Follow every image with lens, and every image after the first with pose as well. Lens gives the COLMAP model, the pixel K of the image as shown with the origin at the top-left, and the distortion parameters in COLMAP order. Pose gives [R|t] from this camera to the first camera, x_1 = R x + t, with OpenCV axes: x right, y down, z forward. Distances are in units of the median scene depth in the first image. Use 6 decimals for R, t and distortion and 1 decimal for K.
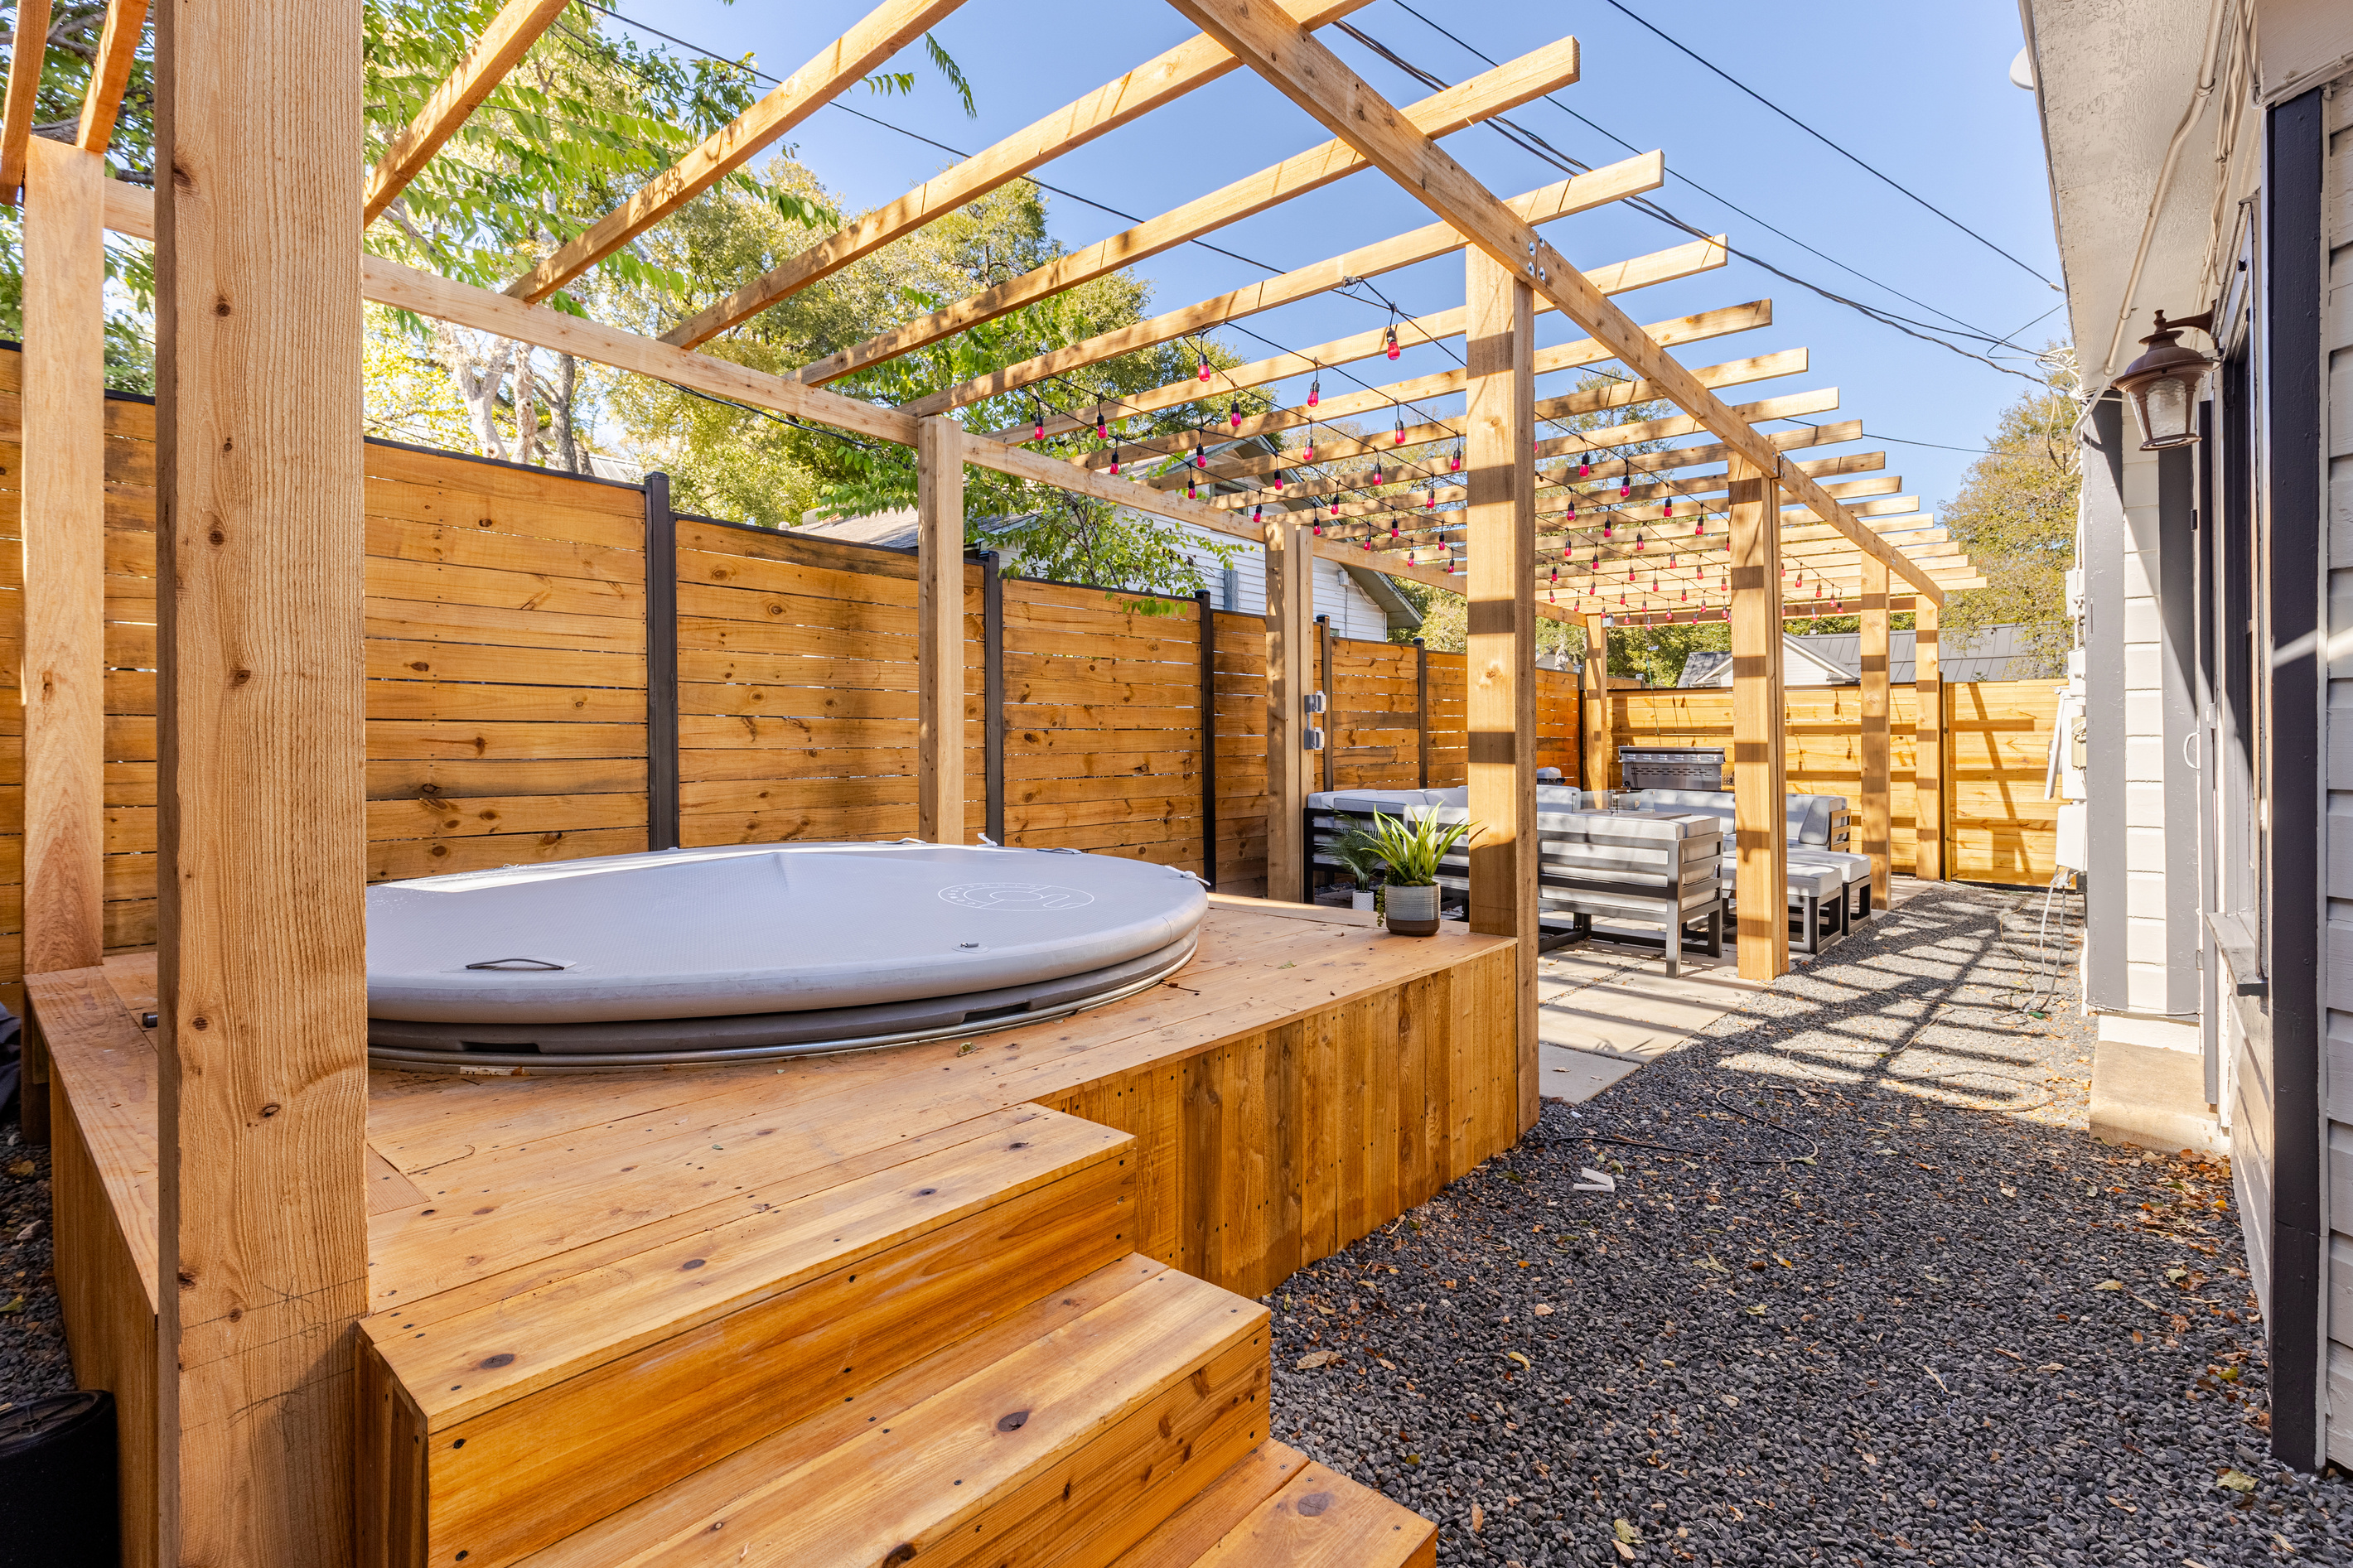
lens RADIAL K [[1114.7, 0, 1161.2], [0, 1114.7, 737.2], [0, 0, 1]] dist [0.002128, -0.003877]
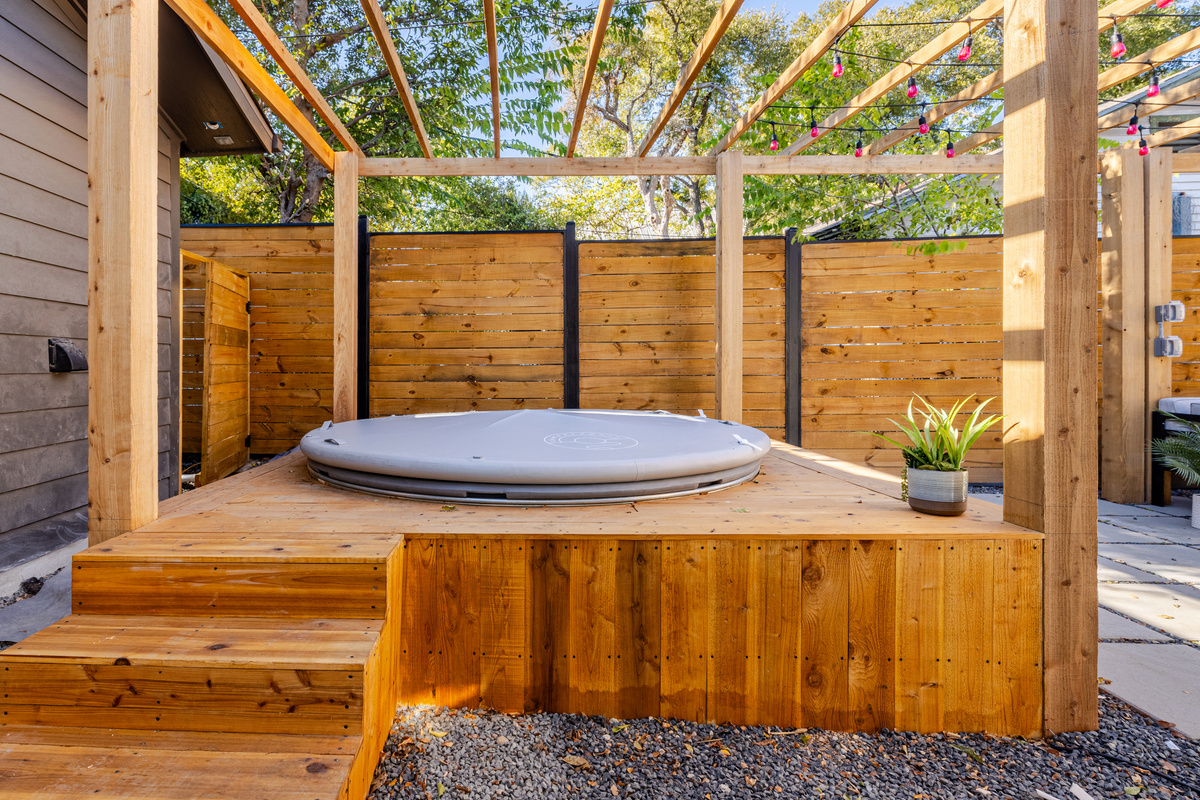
lens RADIAL K [[613.1, 0, 459.2], [0, 613.1, 365.5], [0, 0, 1]] dist [0.003636, -0.003329]
pose [[0.607028, -0.004238, -0.794669, 0.304090], [0.011991, 0.999921, 0.003827, 0.014129], [0.794590, -0.011852, 0.607031, 0.173151]]
